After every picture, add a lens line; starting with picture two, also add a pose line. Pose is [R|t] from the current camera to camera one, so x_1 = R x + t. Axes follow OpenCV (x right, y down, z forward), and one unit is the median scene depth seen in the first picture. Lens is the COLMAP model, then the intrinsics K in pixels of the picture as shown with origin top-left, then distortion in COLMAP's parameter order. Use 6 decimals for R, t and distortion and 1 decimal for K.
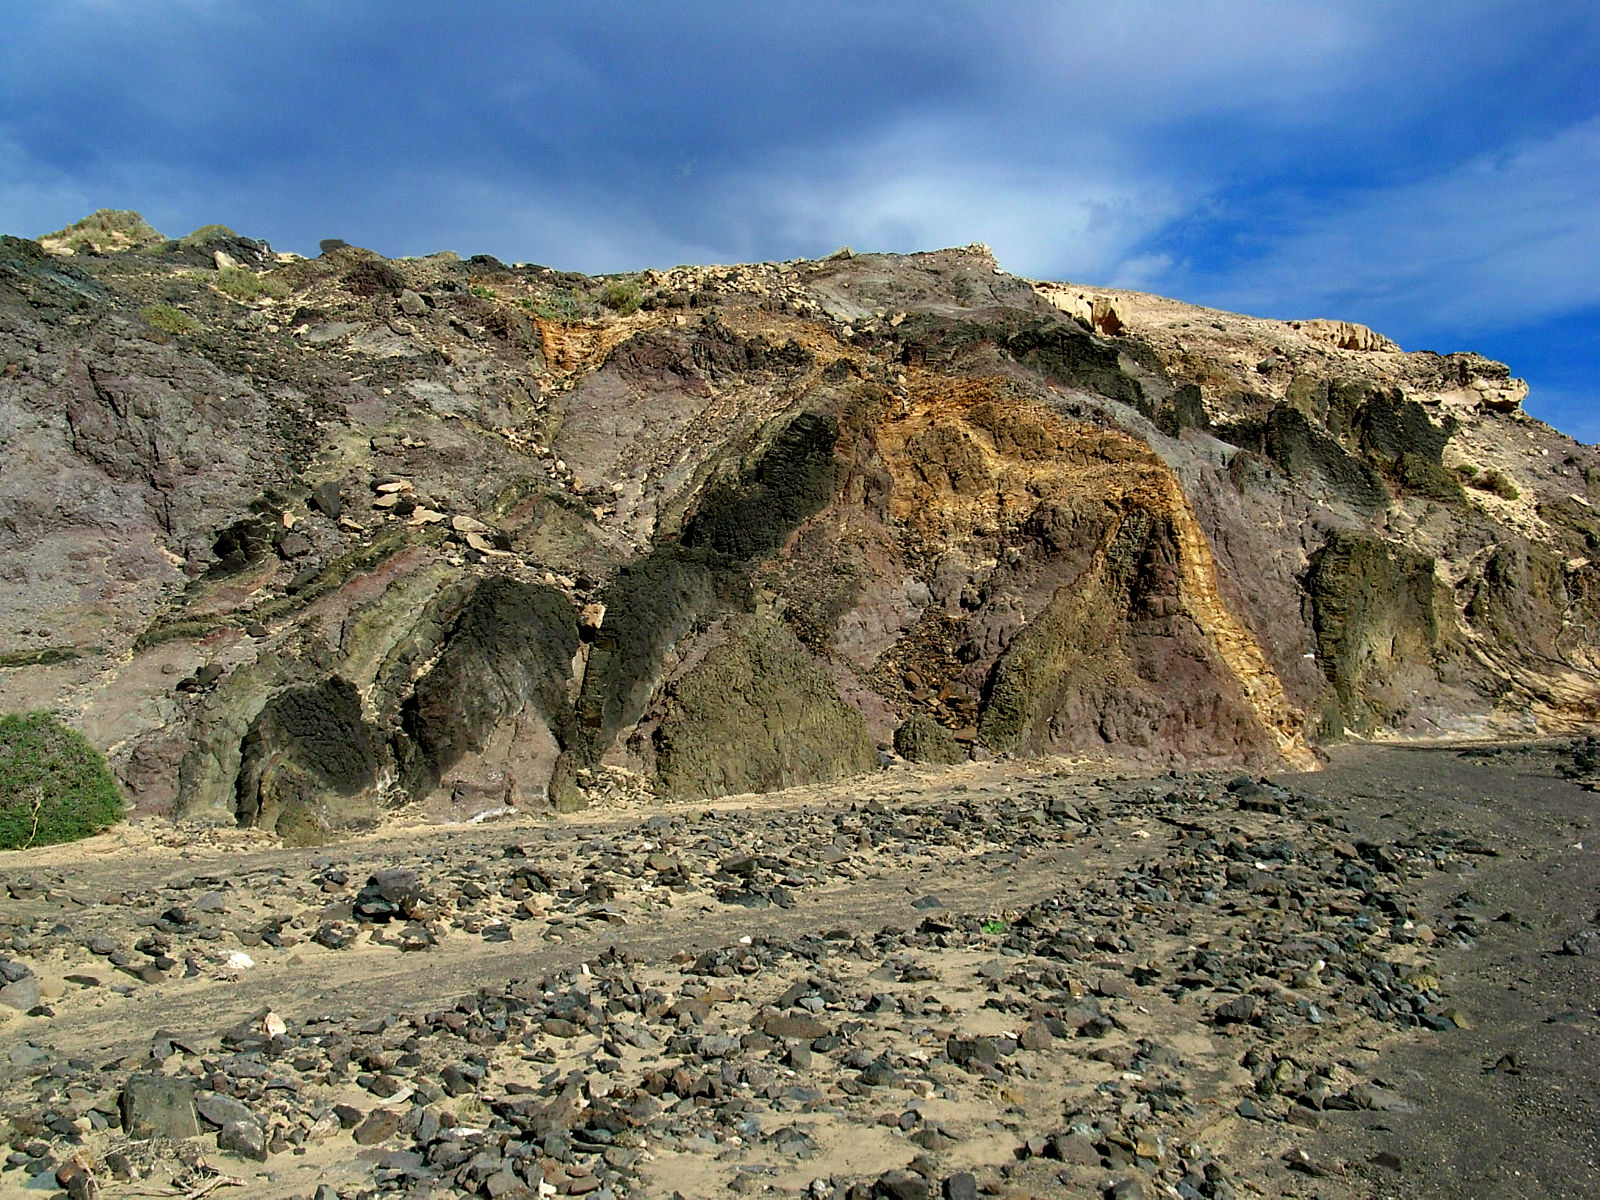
lens RADIAL K [[1830.1, 0, 800.0], [0, 1830.1, 600.0], [0, 0, 1]] dist [0.002414, -0.005429]
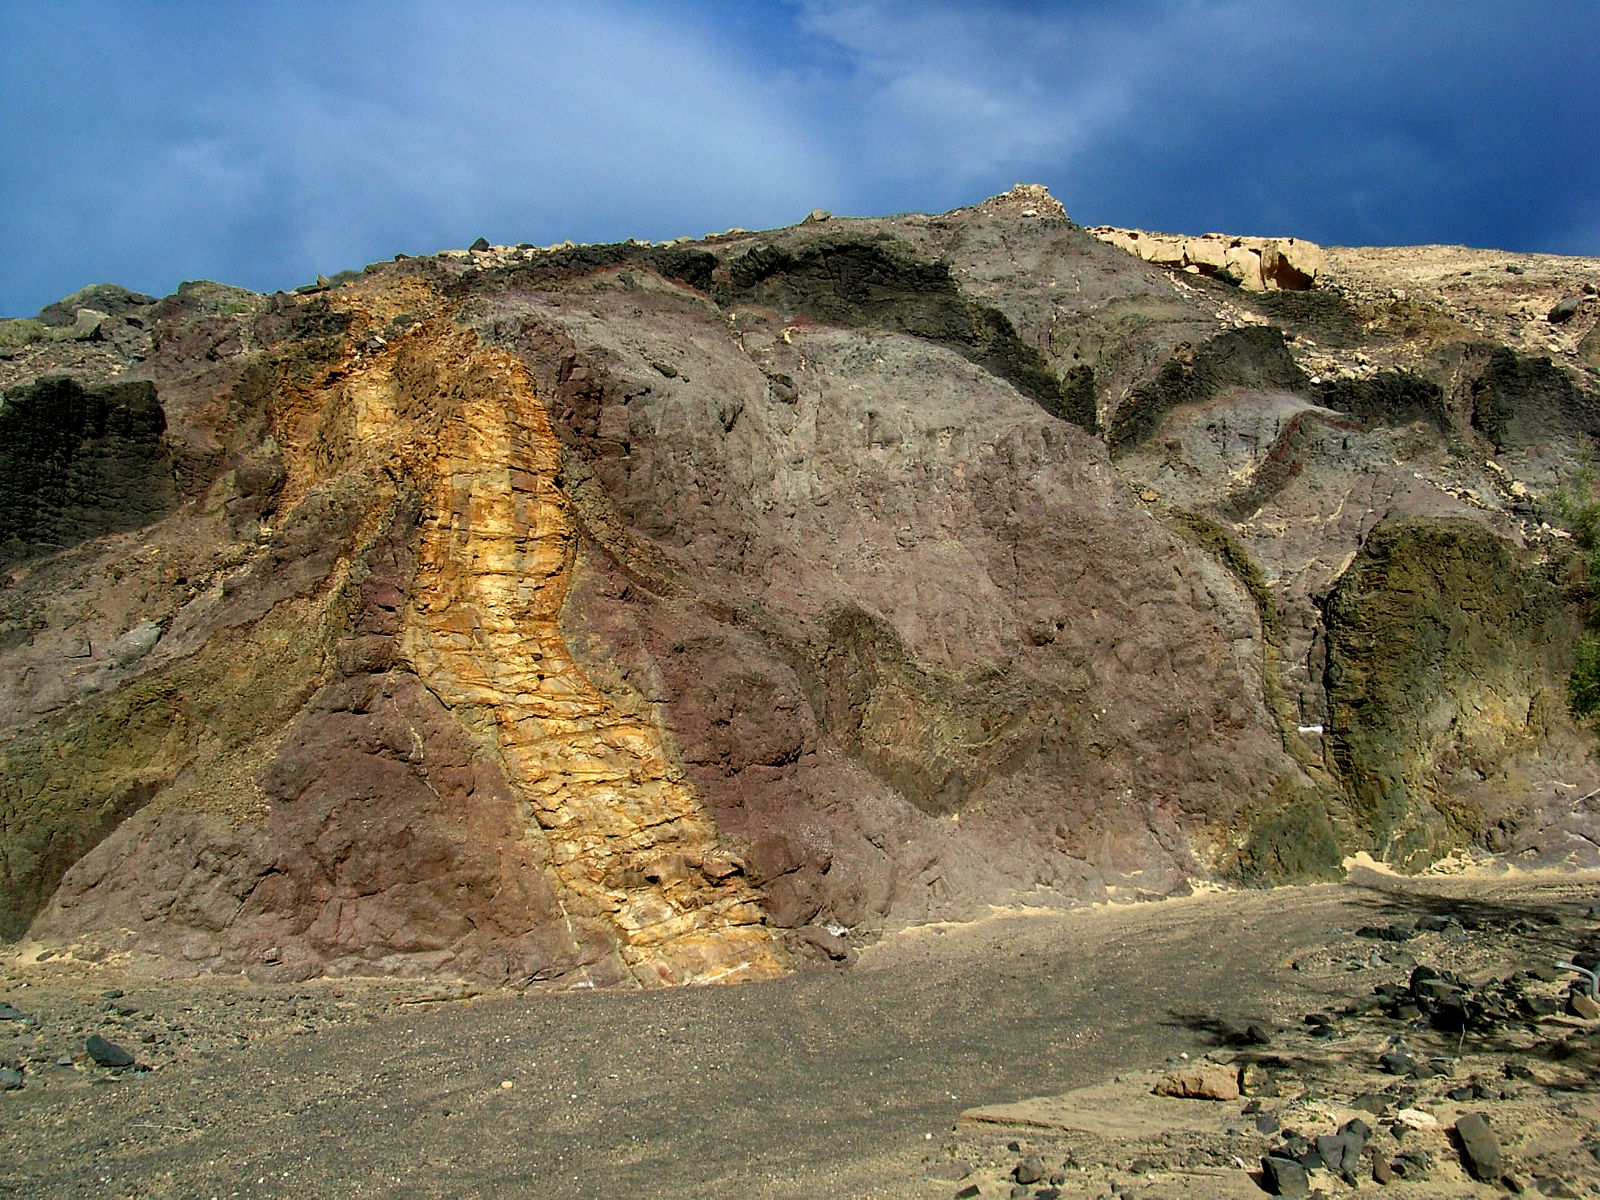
lens RADIAL K [[1569.7, 0, 800.0], [0, 1569.7, 600.0], [0, 0, 1]] dist [-0.073743, 0.041577]
pose [[0.887160, -0.048578, -0.458898, 0.489199], [0.027646, 0.998253, -0.052225, 0.013794], [0.460633, 0.033645, 0.886953, 0.628097]]
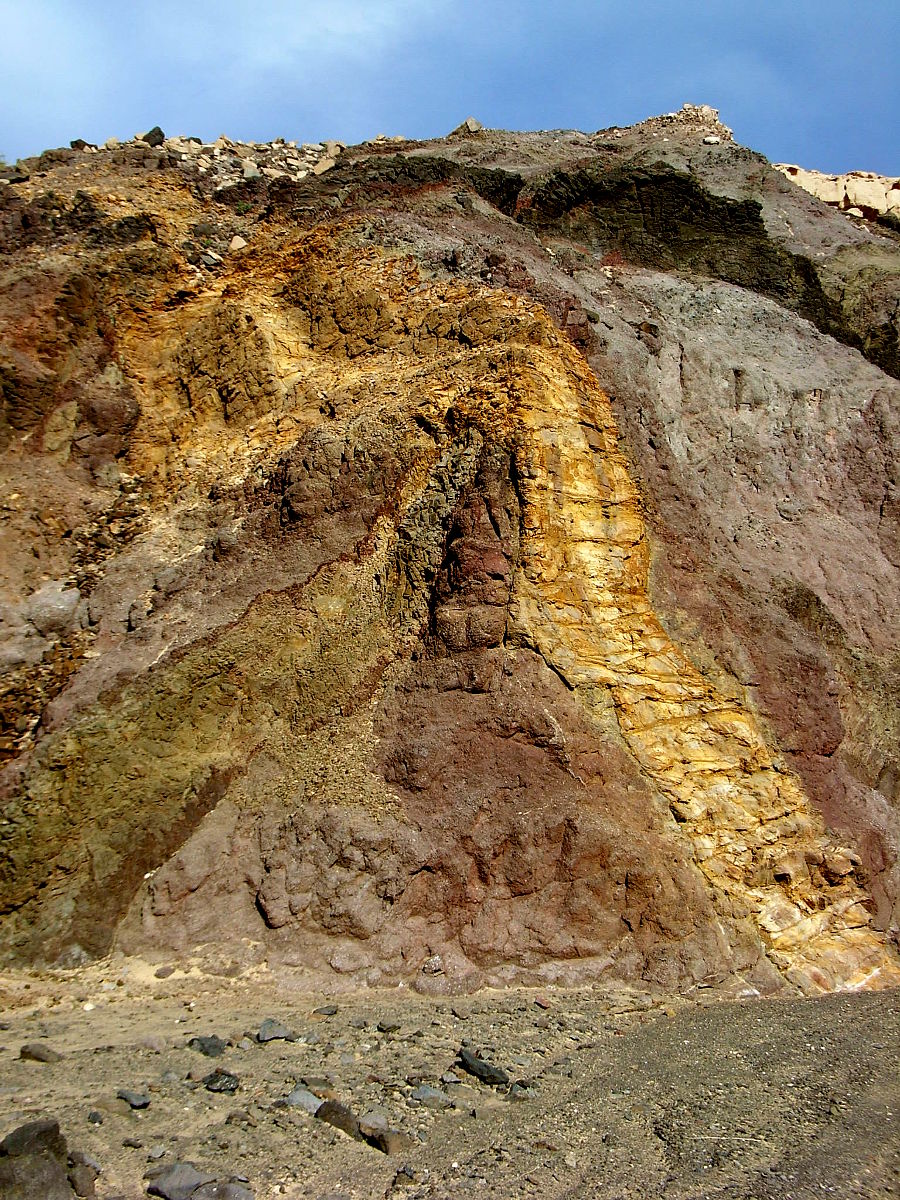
lens RADIAL K [[1858.7, 0, 417.3], [0, 1858.7, 601.2], [0, 0, 1]] dist [0.179964, -0.386295]
pose [[0.961219, -0.016657, -0.275282, 0.300424], [0.008415, 0.999481, -0.031093, 0.010832], [0.275657, 0.027571, 0.960861, 0.511319]]
